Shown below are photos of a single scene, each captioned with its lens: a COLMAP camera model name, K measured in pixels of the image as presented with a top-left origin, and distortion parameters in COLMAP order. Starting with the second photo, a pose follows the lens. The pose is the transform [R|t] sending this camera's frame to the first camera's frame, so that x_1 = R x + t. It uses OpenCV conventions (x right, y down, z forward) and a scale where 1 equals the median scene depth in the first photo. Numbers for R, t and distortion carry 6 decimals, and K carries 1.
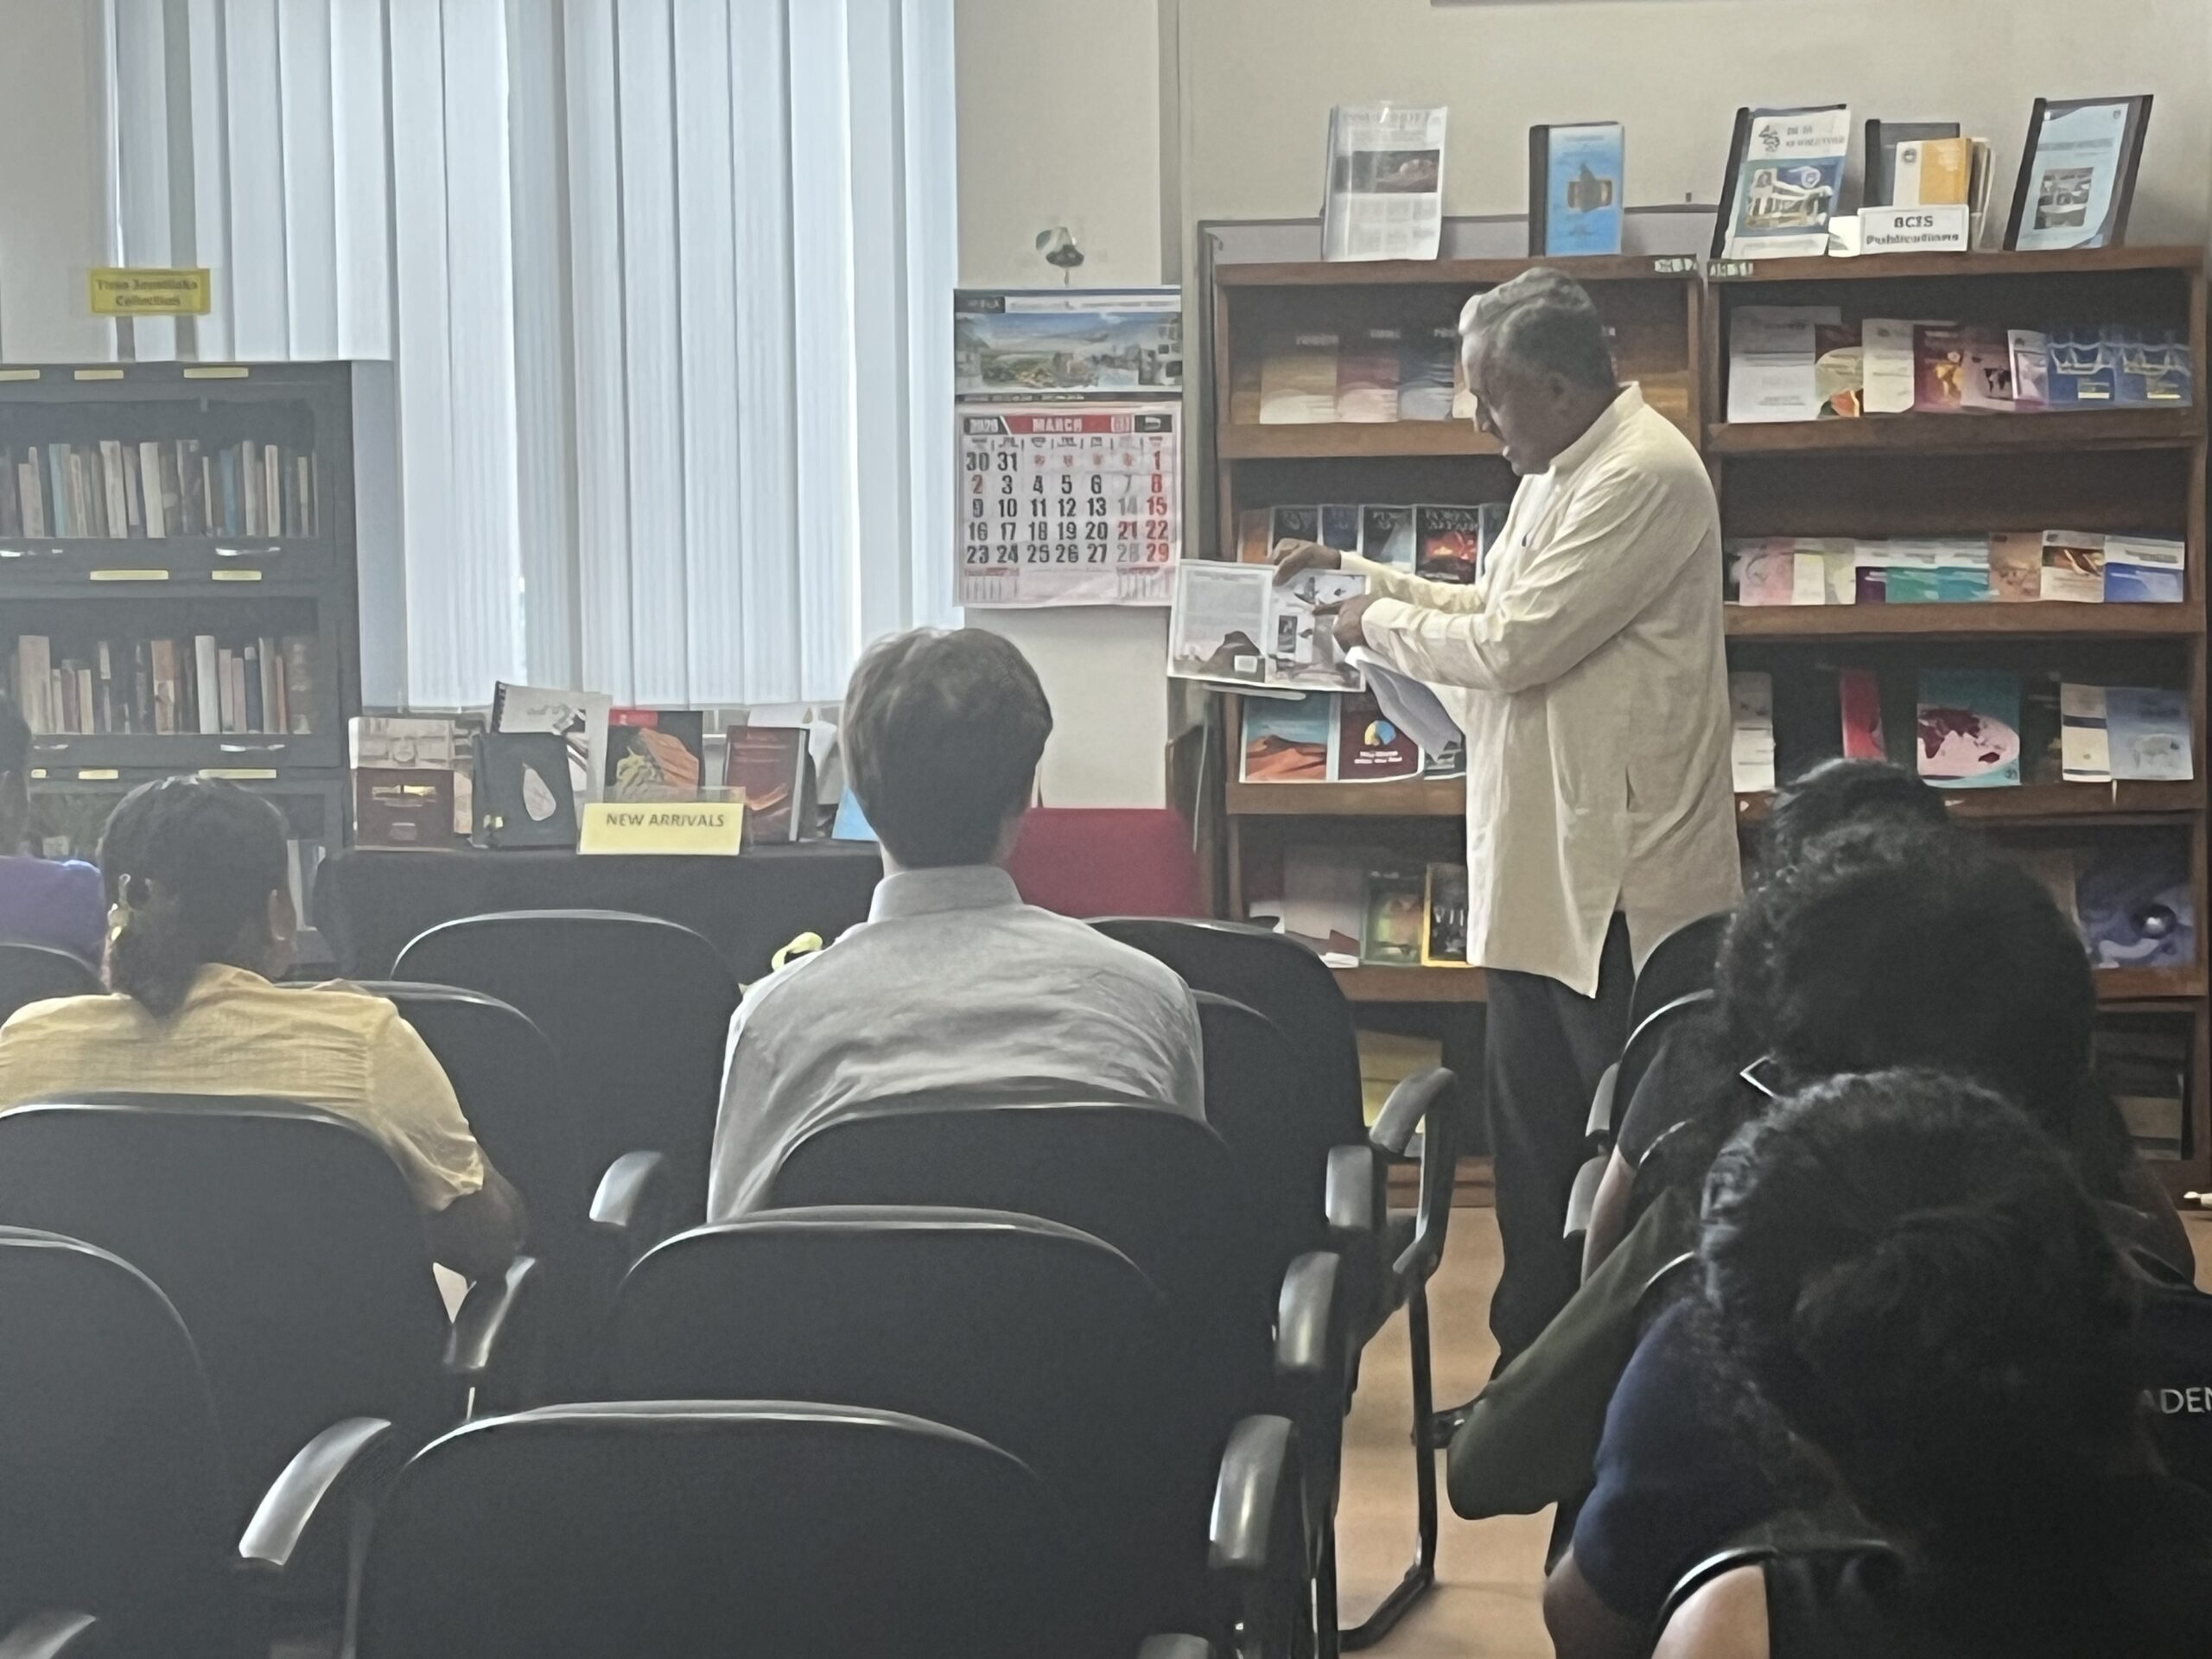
lens RADIAL K [[5180.7, 0, 1105.1], [0, 5180.7, 834.1], [0, 0, 1]] dist [0.123988, 0.000000]
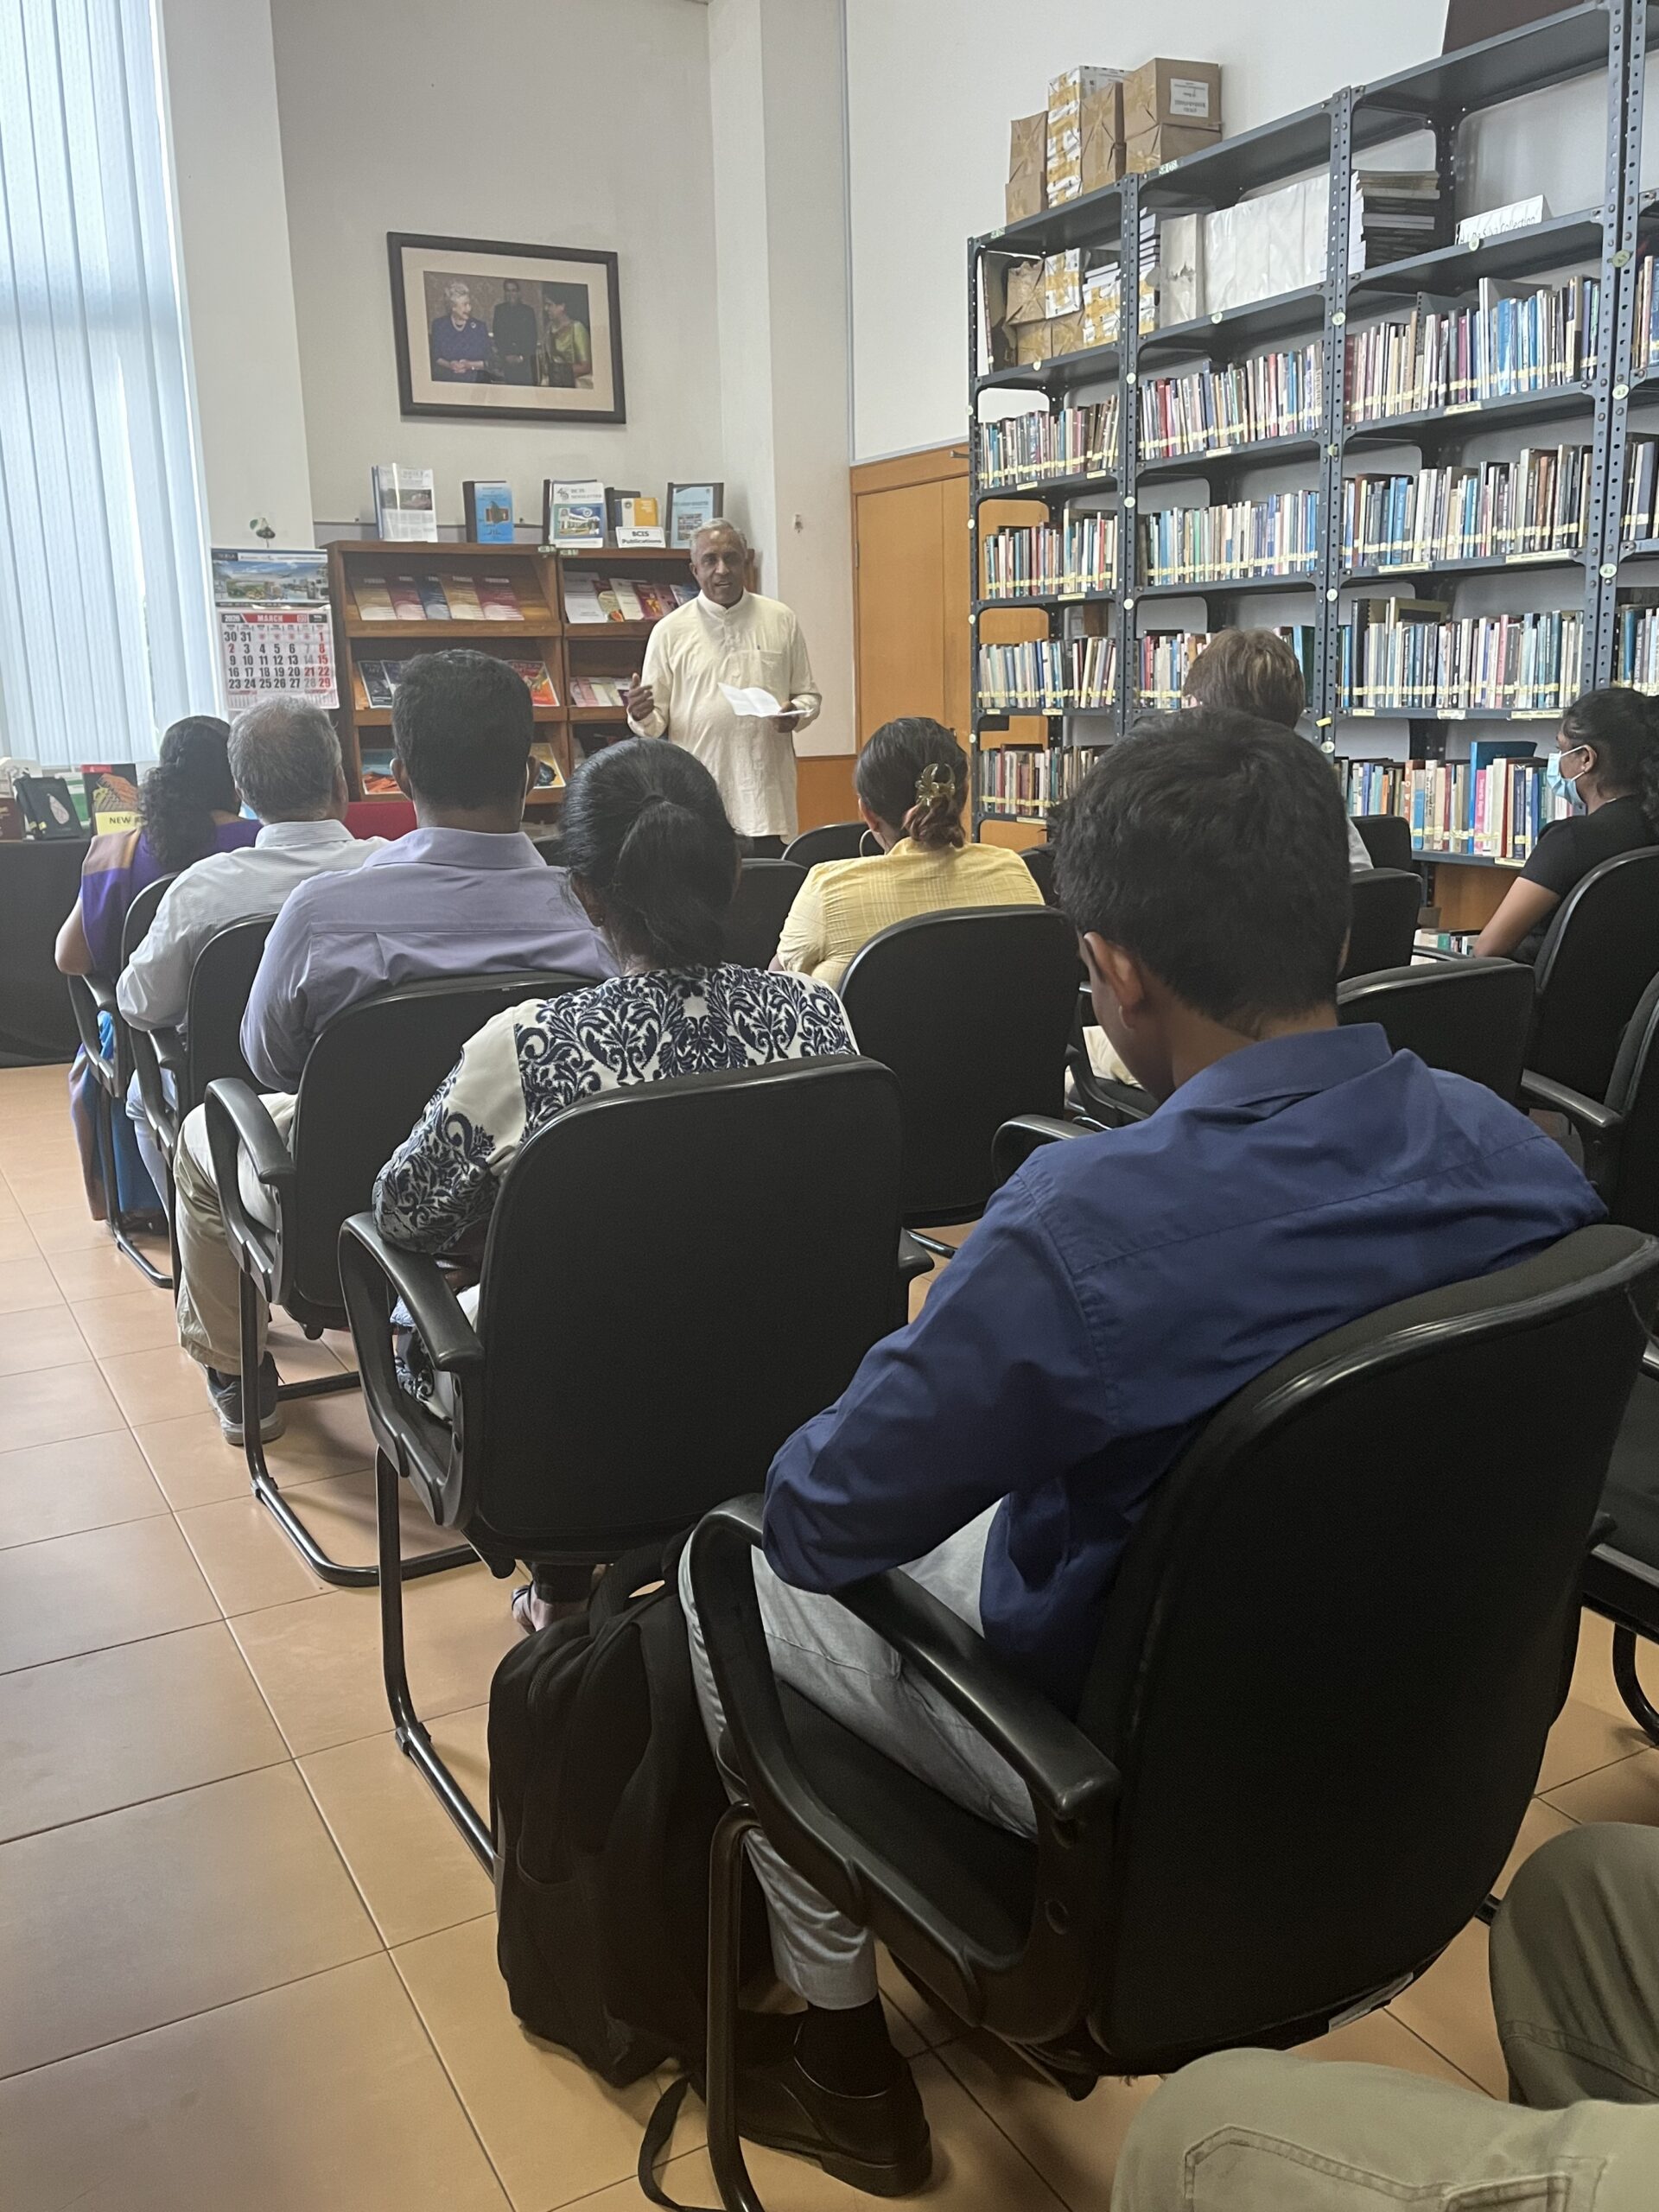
lens RADIAL K [[1873.1, 0, 826.9], [0, 1873.1, 1100.5], [0, 0, 1]] dist [0.018090, 0.003673]
pose [[0.817601, -0.127458, 0.561501, -0.268074], [0.051772, 0.987515, 0.148775, 0.009320], [-0.573453, -0.092568, 0.813992, 0.257491]]
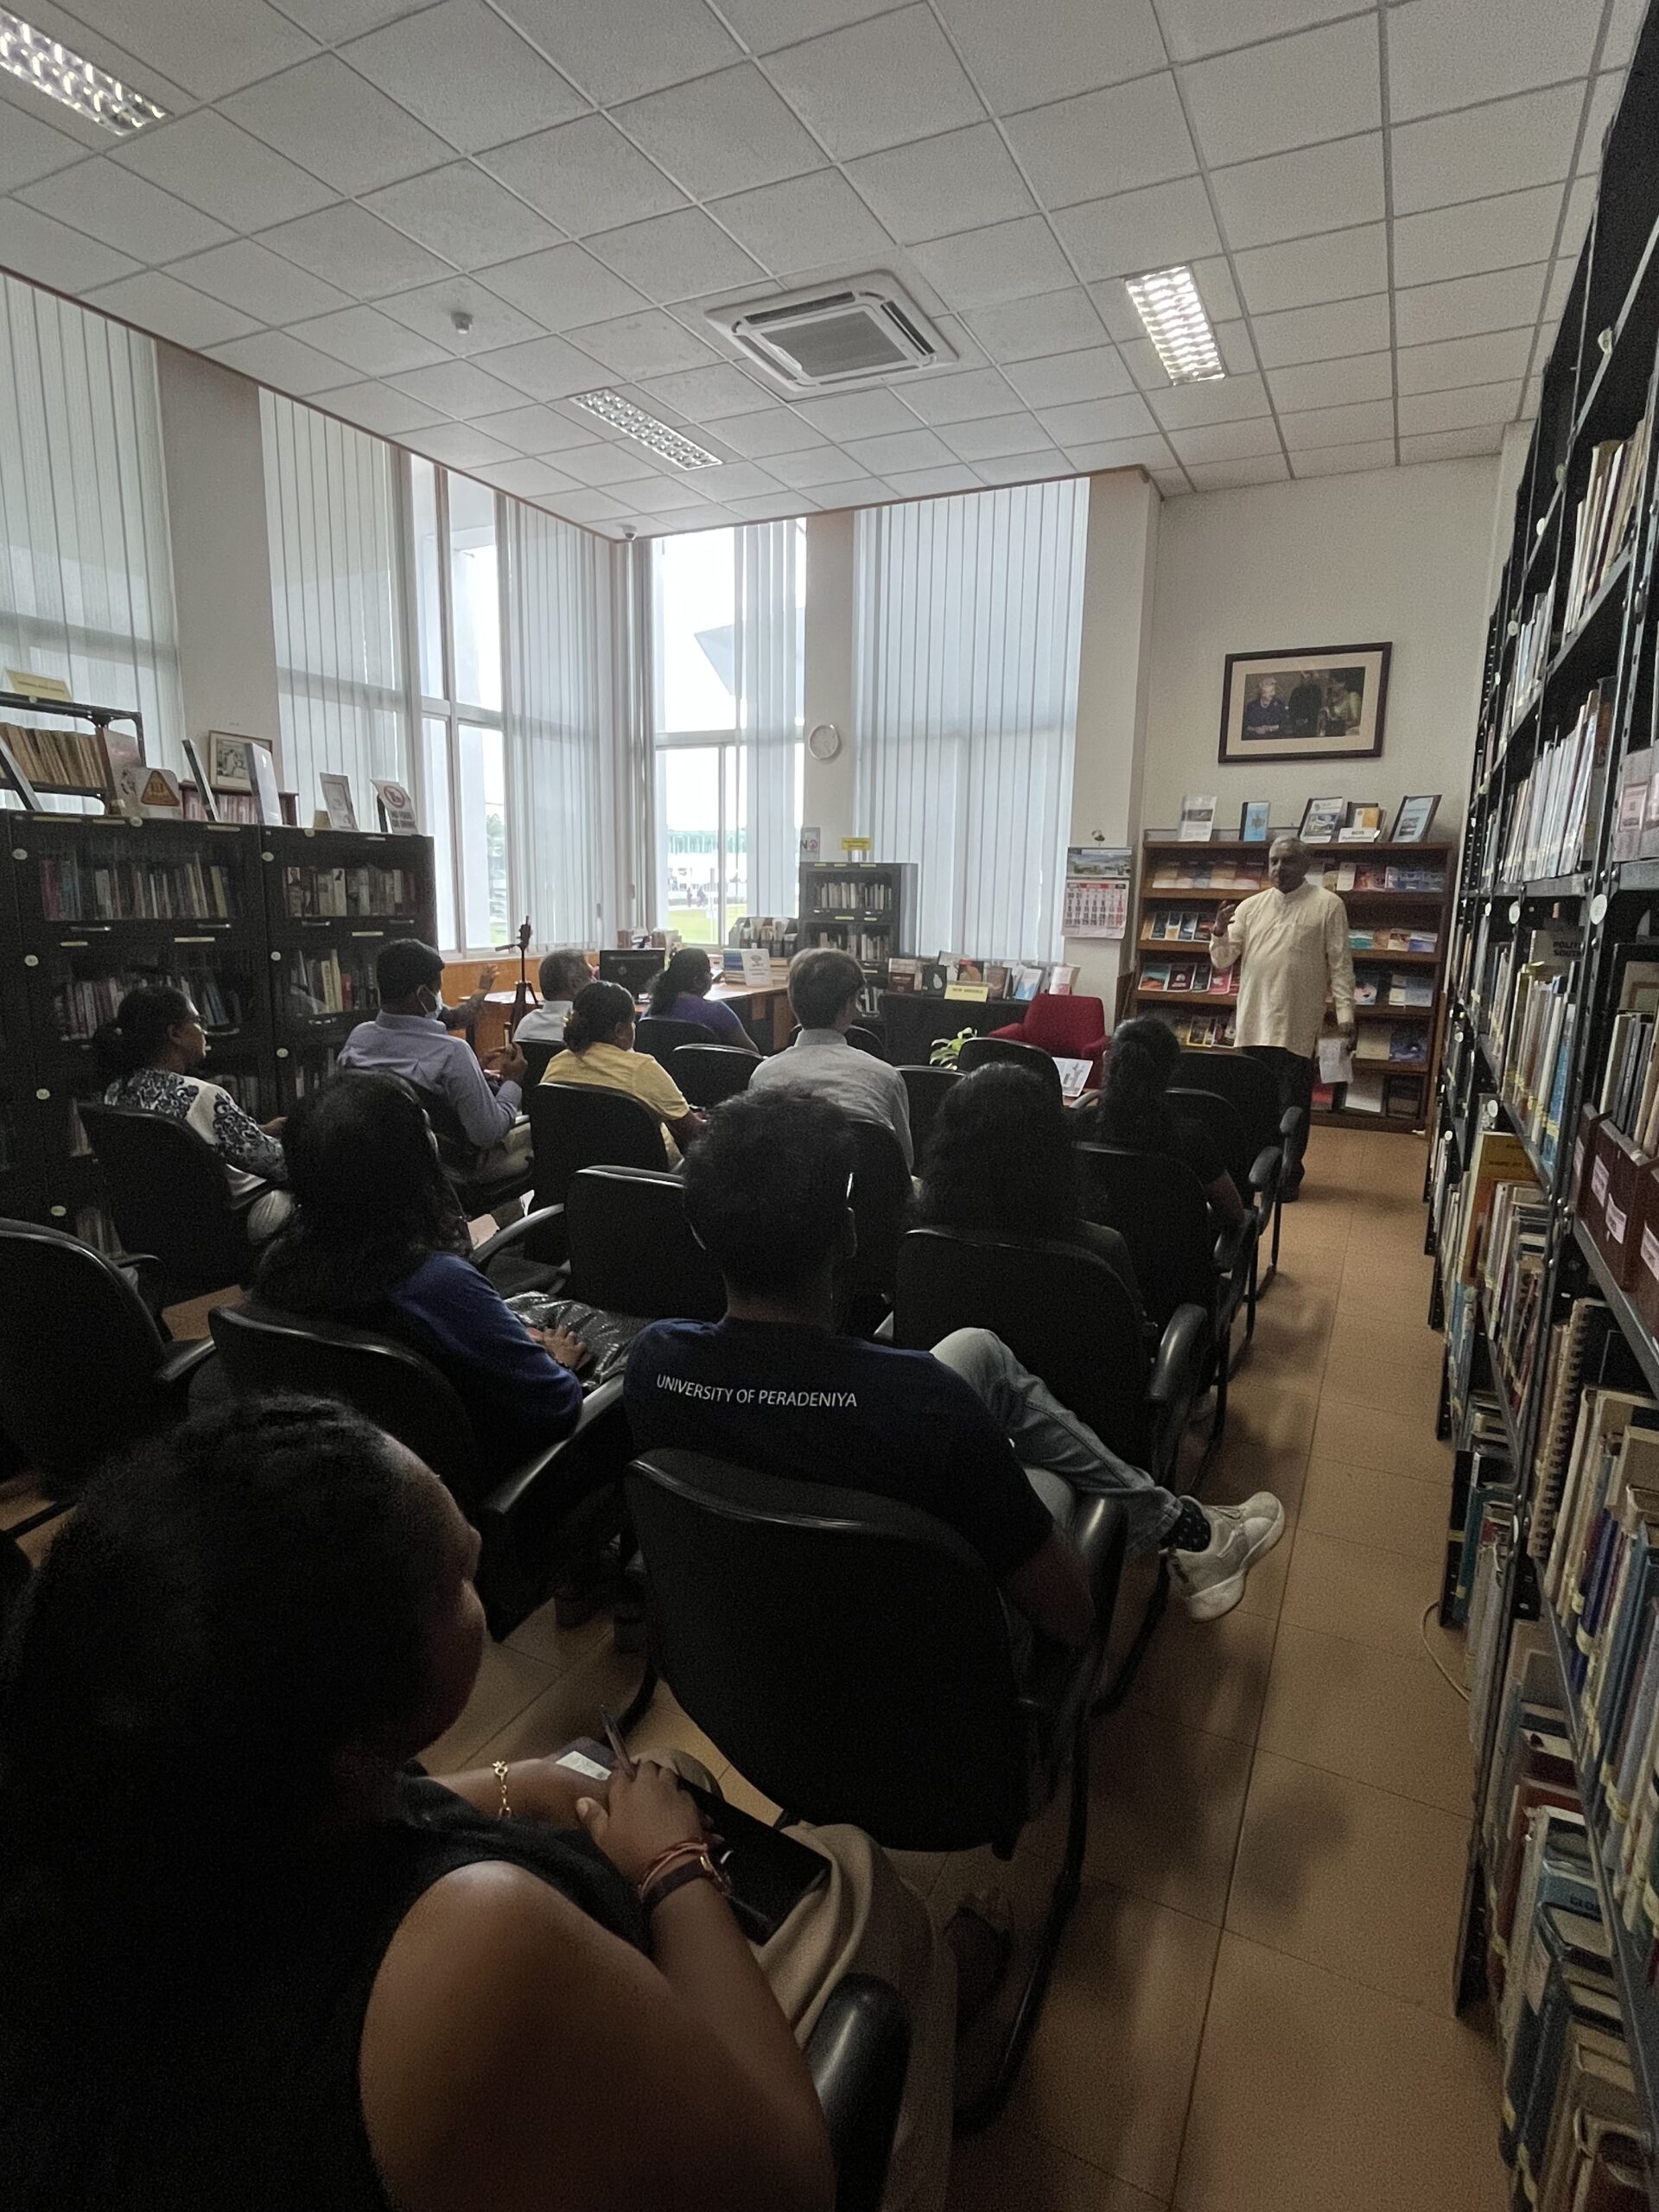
lens RADIAL K [[1139.6, 0, 834.5], [0, 1139.6, 1107.6], [0, 0, 1]] dist [-0.005616, -0.000499]
pose [[0.937152, 0.097443, -0.335039, 0.101654], [-0.057672, 0.990264, 0.126692, -0.016624], [0.344122, -0.099407, 0.933648, 0.187464]]
